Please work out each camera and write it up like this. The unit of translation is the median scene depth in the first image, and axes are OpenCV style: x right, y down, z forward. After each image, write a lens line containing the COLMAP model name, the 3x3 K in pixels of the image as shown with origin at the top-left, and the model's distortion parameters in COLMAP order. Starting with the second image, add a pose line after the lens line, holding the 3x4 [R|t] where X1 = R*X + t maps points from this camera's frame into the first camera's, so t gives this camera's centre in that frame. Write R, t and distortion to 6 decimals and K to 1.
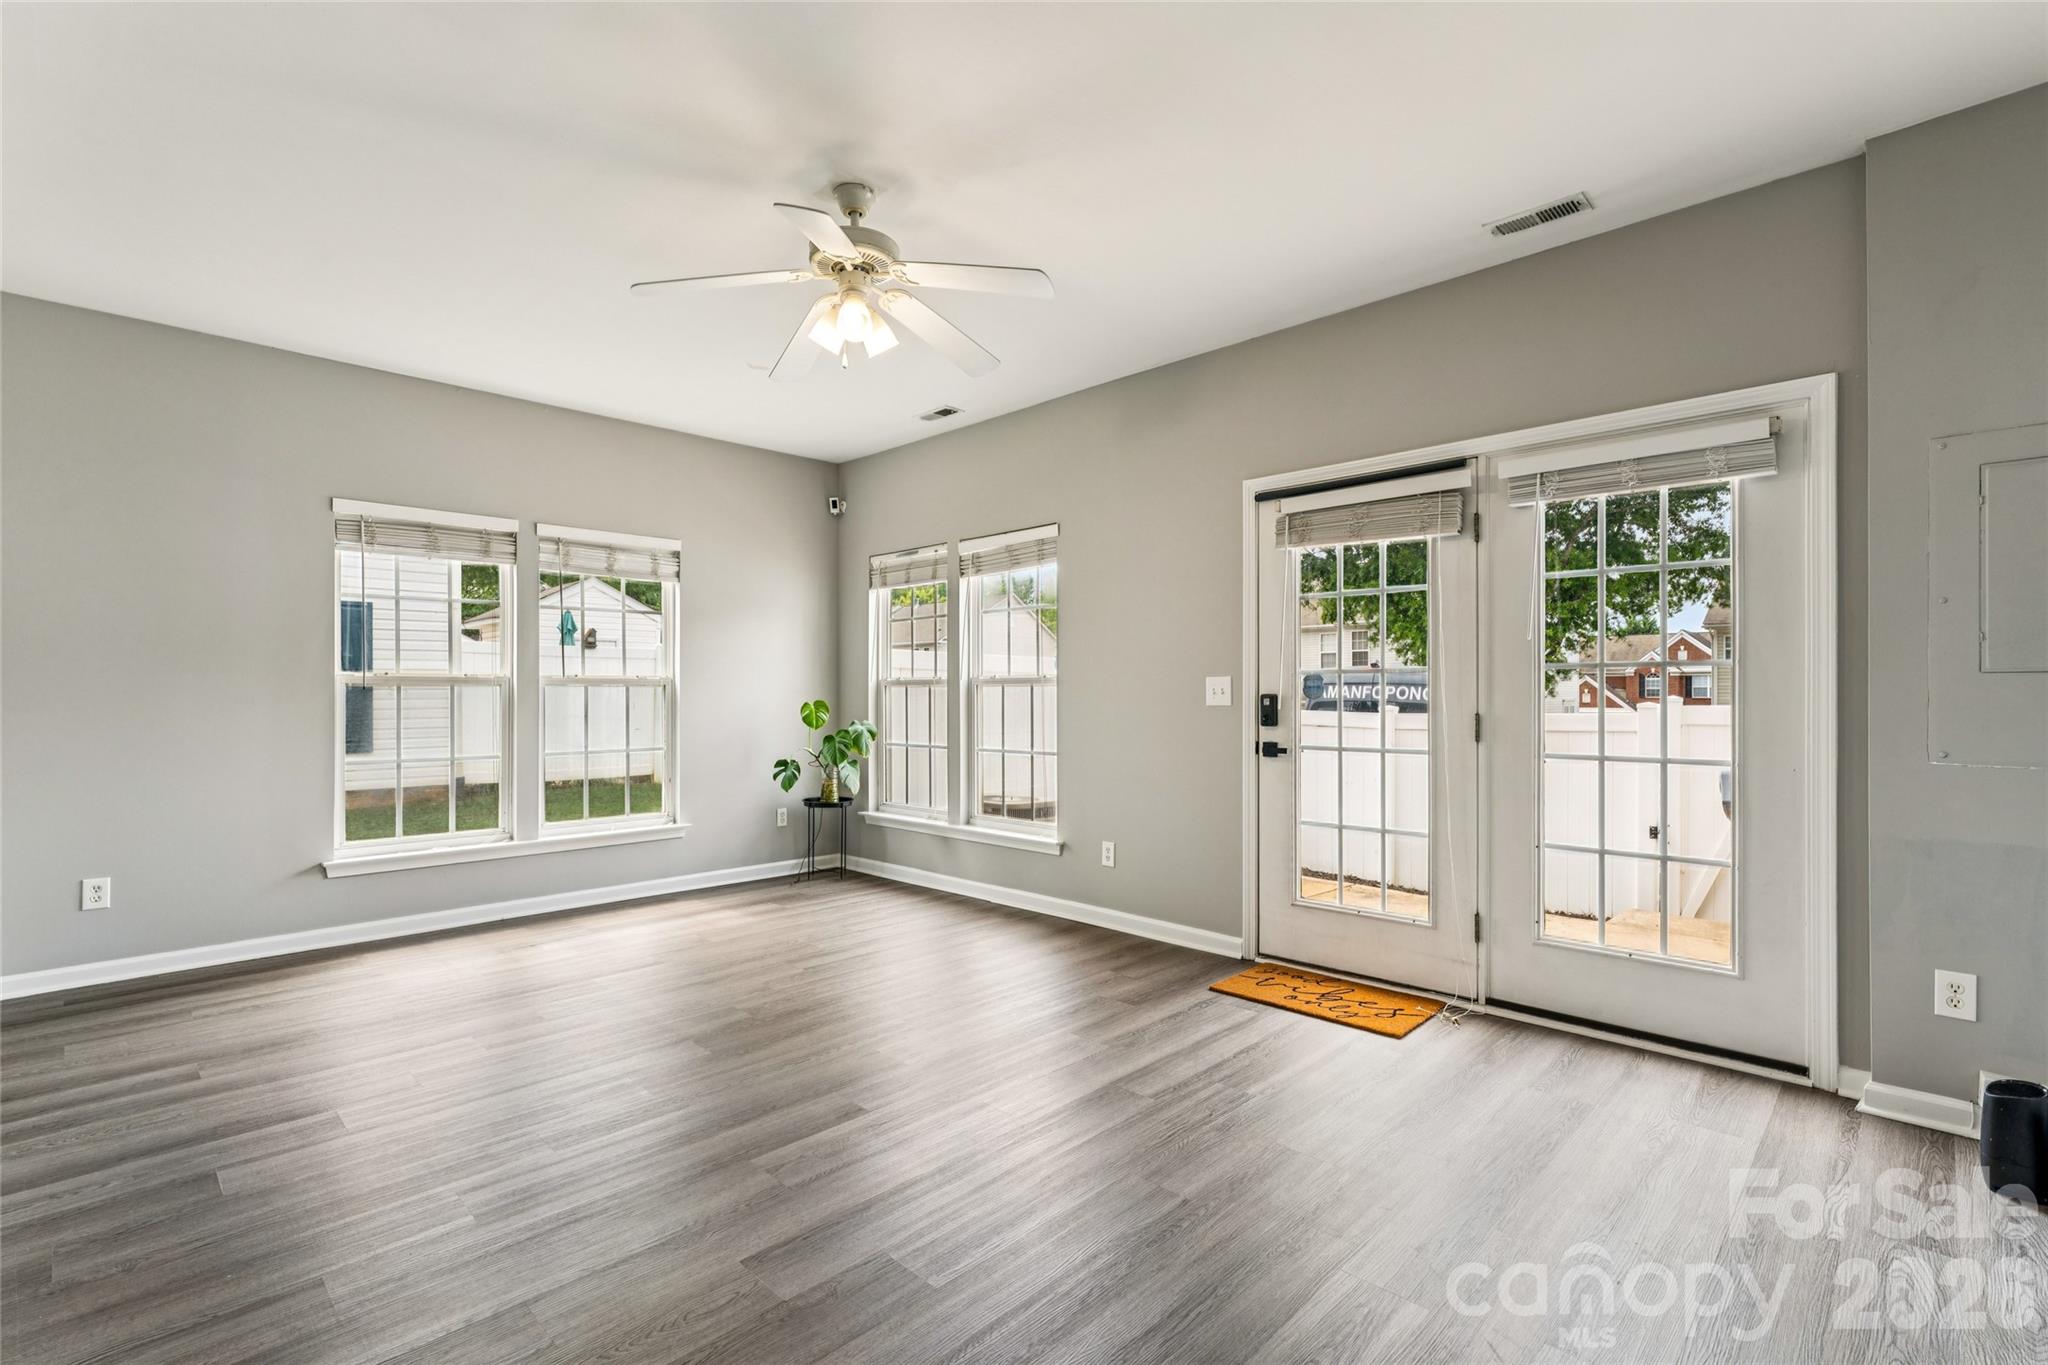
lens RADIAL K [[913.5, 0, 1024.0], [0, 913.5, 682.5], [0, 0, 1]] dist [0.000273, -0.000018]
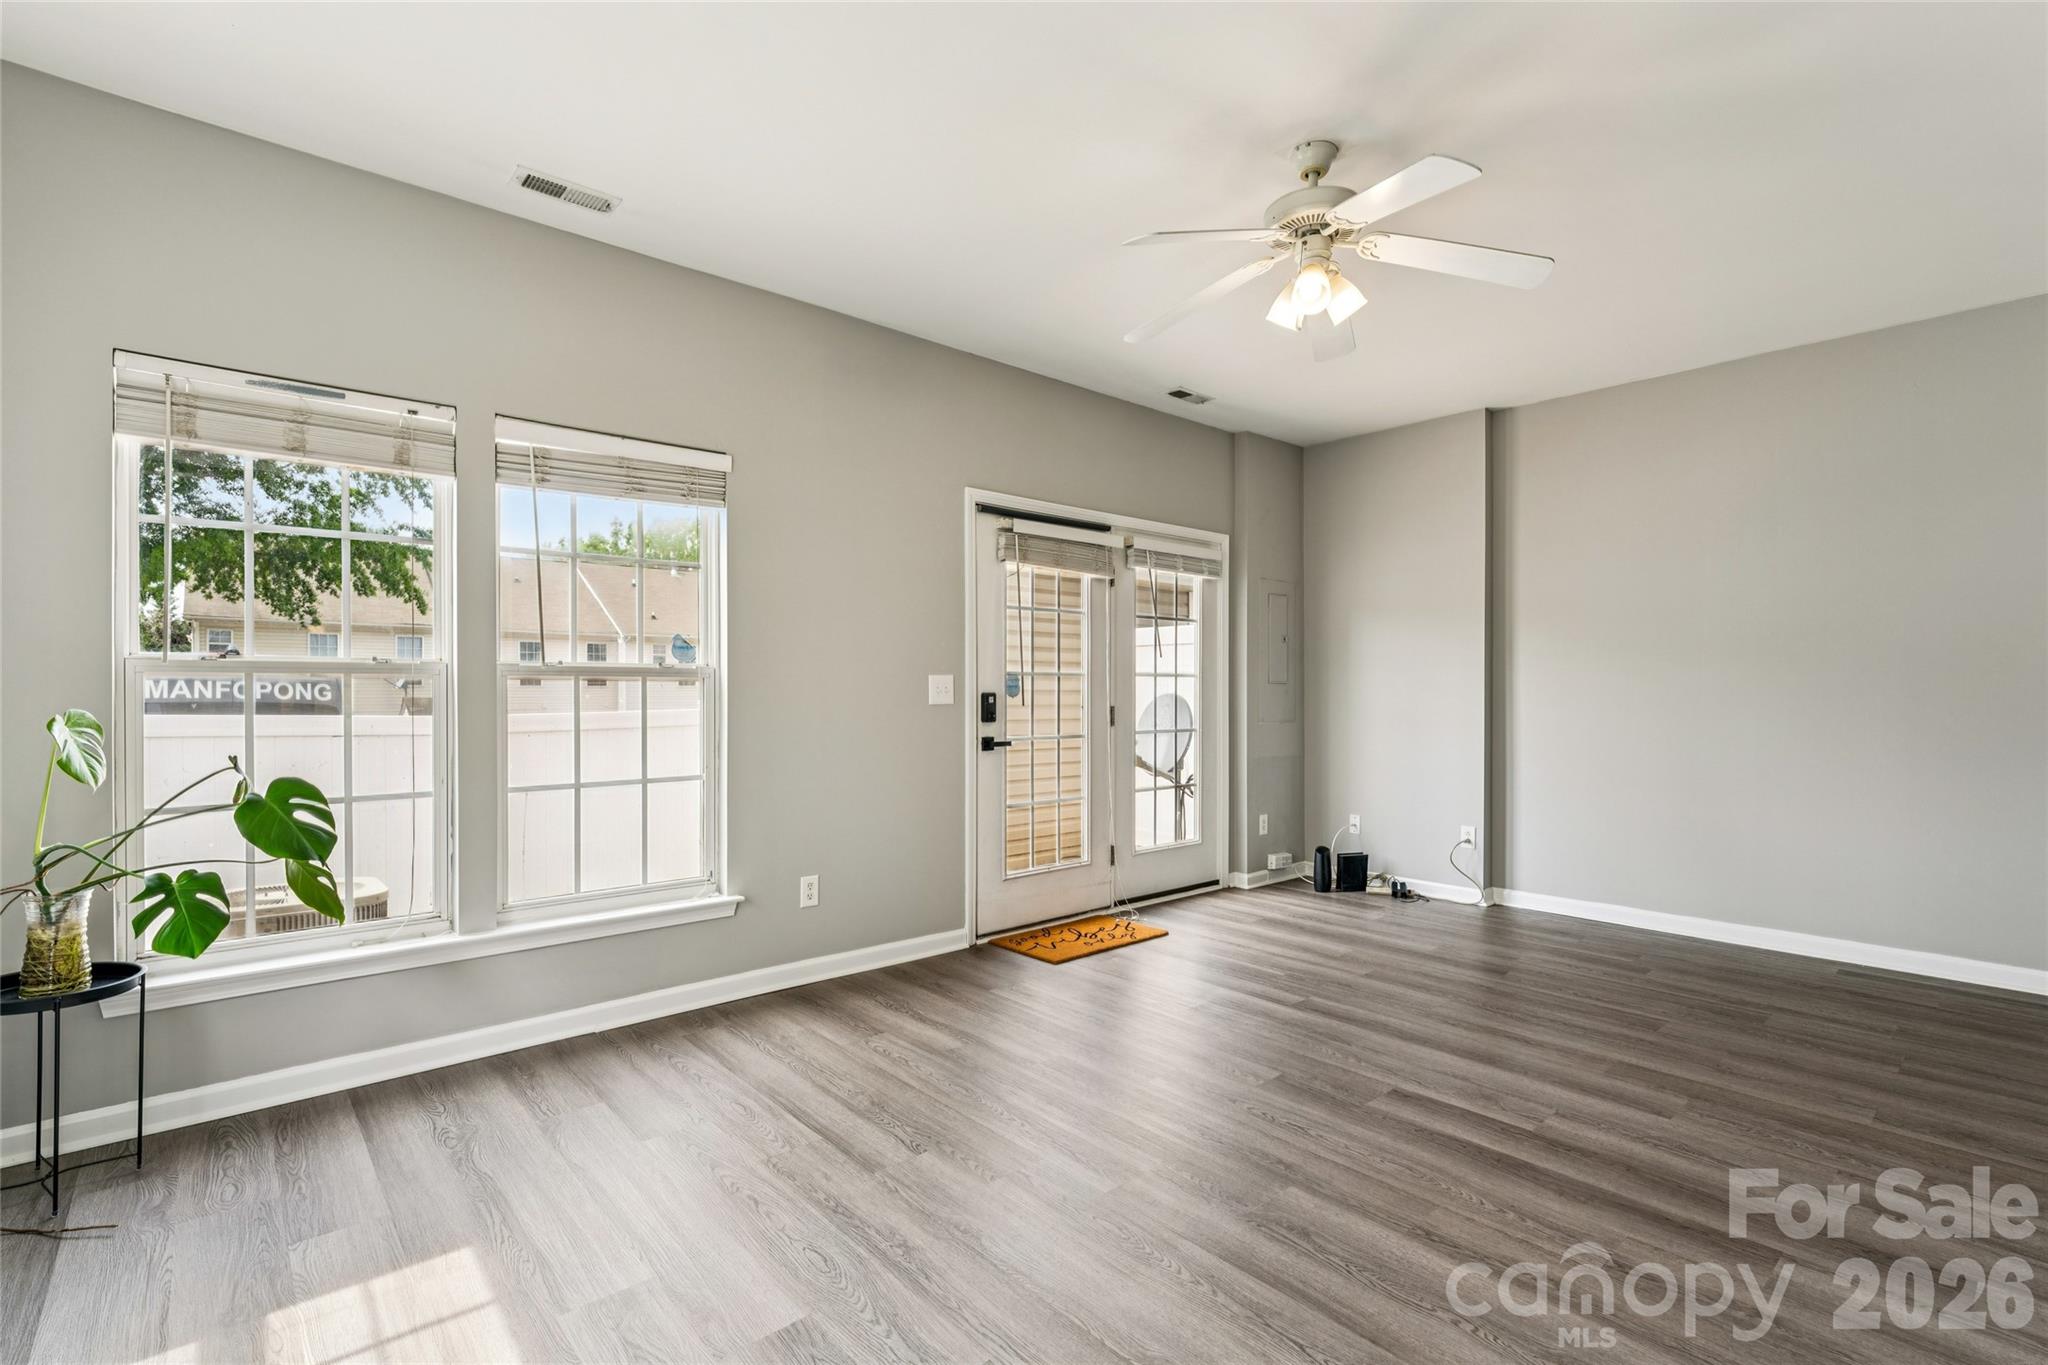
lens RADIAL K [[929.8, 0, 1021.0], [0, 929.8, 686.0], [0, 0, 1]] dist [-0.000426, -0.000184]
pose [[0.082734, 0.006930, 0.996548, -0.732947], [-0.012689, 0.999902, -0.005900, 0.009717], [-0.996491, -0.012157, 0.082814, 0.772546]]
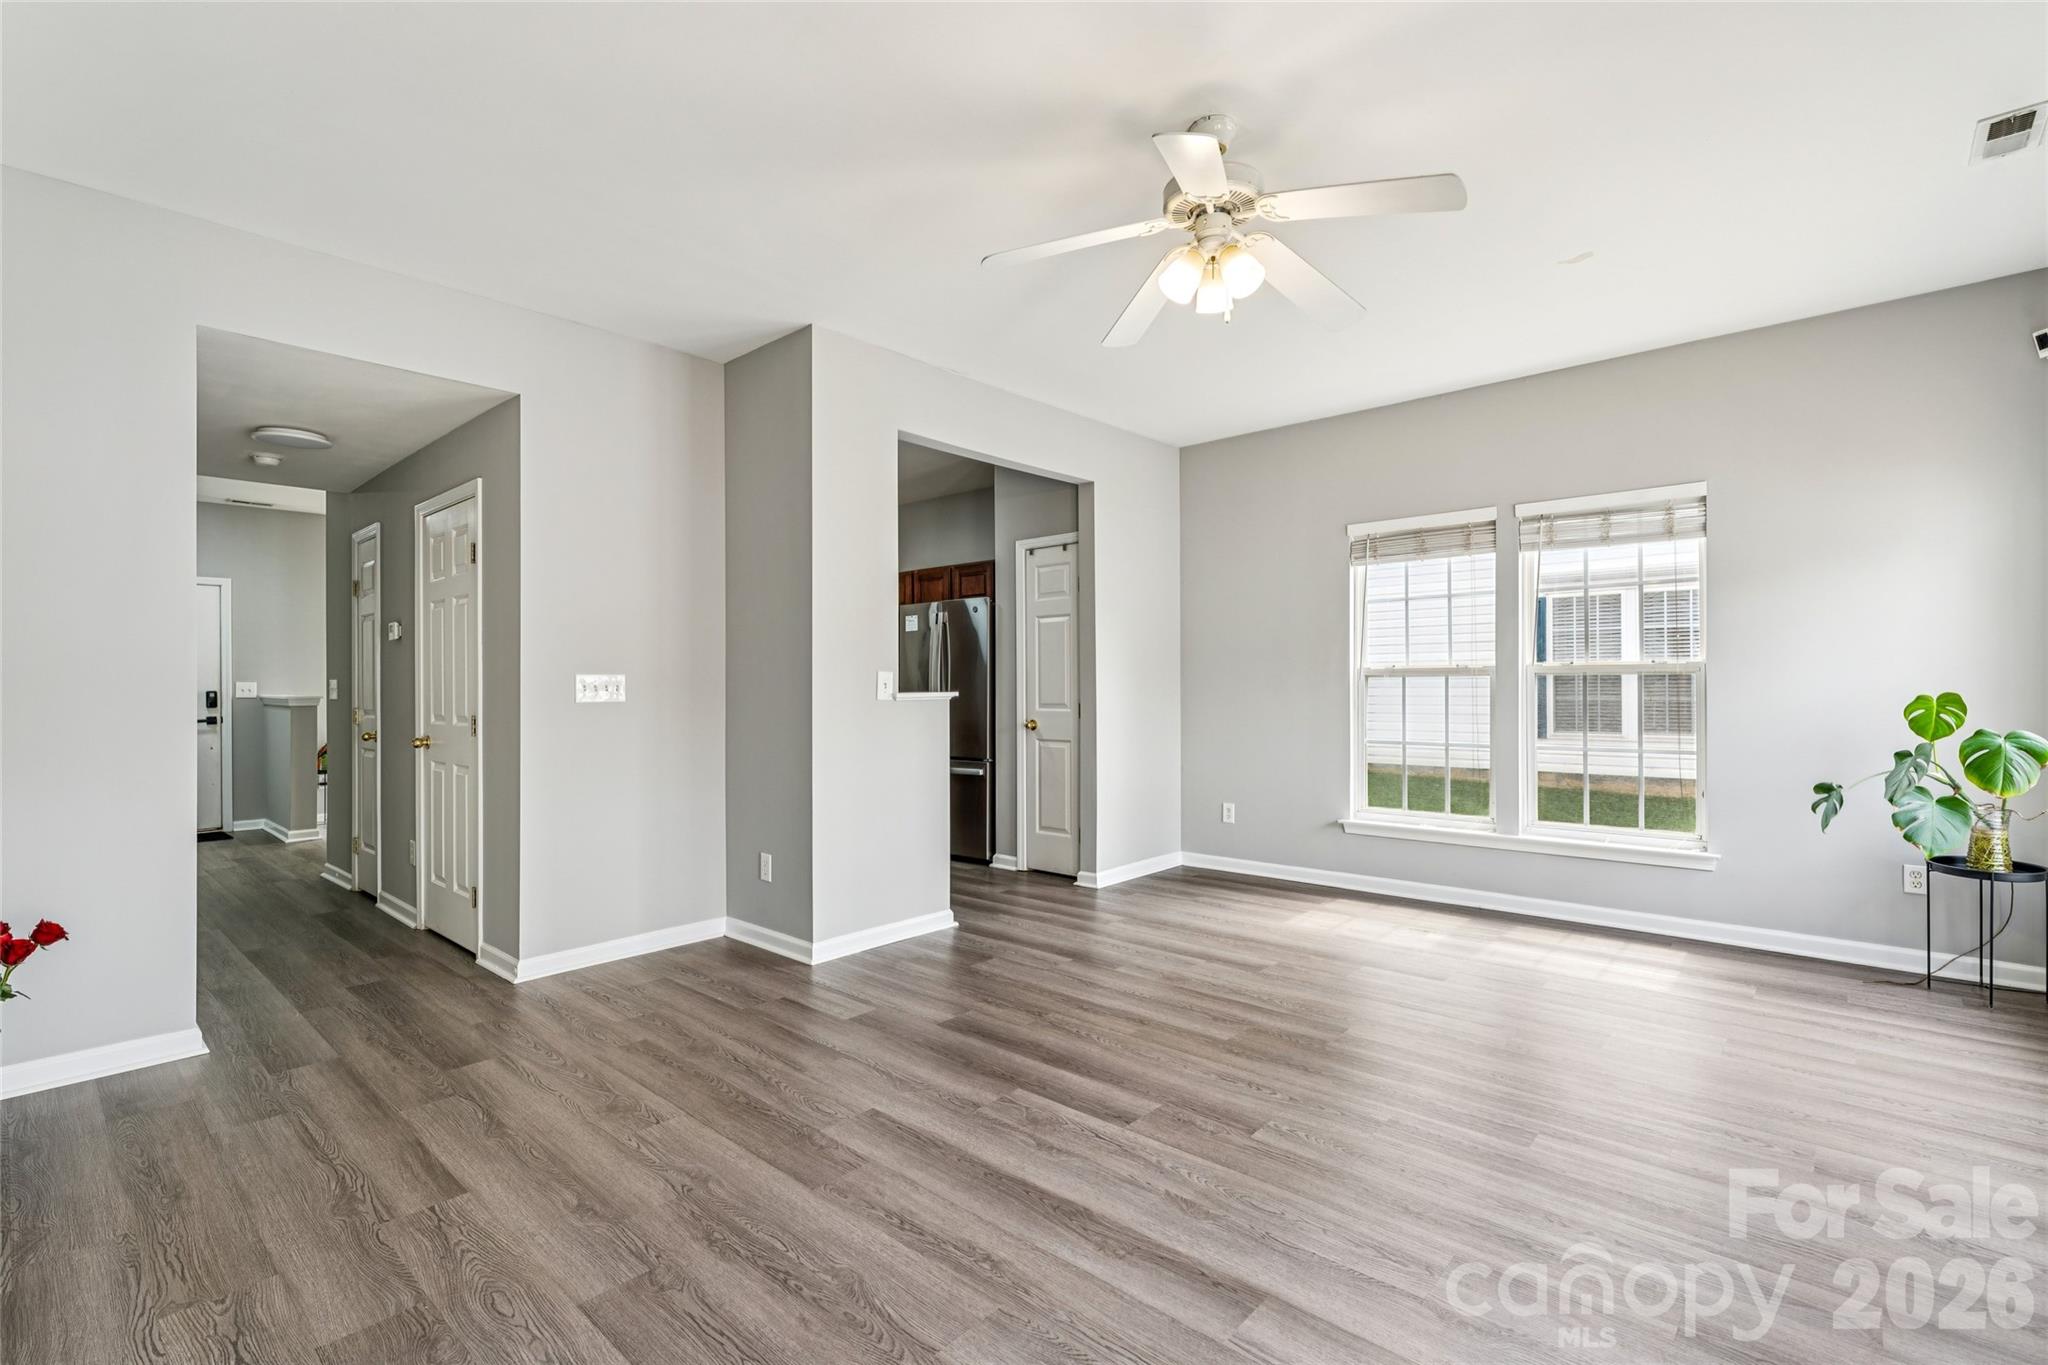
lens RADIAL K [[929.8, 0, 1036.4], [0, 929.8, 654.7], [0, 0, 1]] dist [0.000882, 0.000055]
pose [[0.051361, -0.032779, -0.998142, 0.458683], [0.017287, 0.999341, -0.031928, 0.005774], [0.998531, -0.015615, 0.051894, 0.496087]]
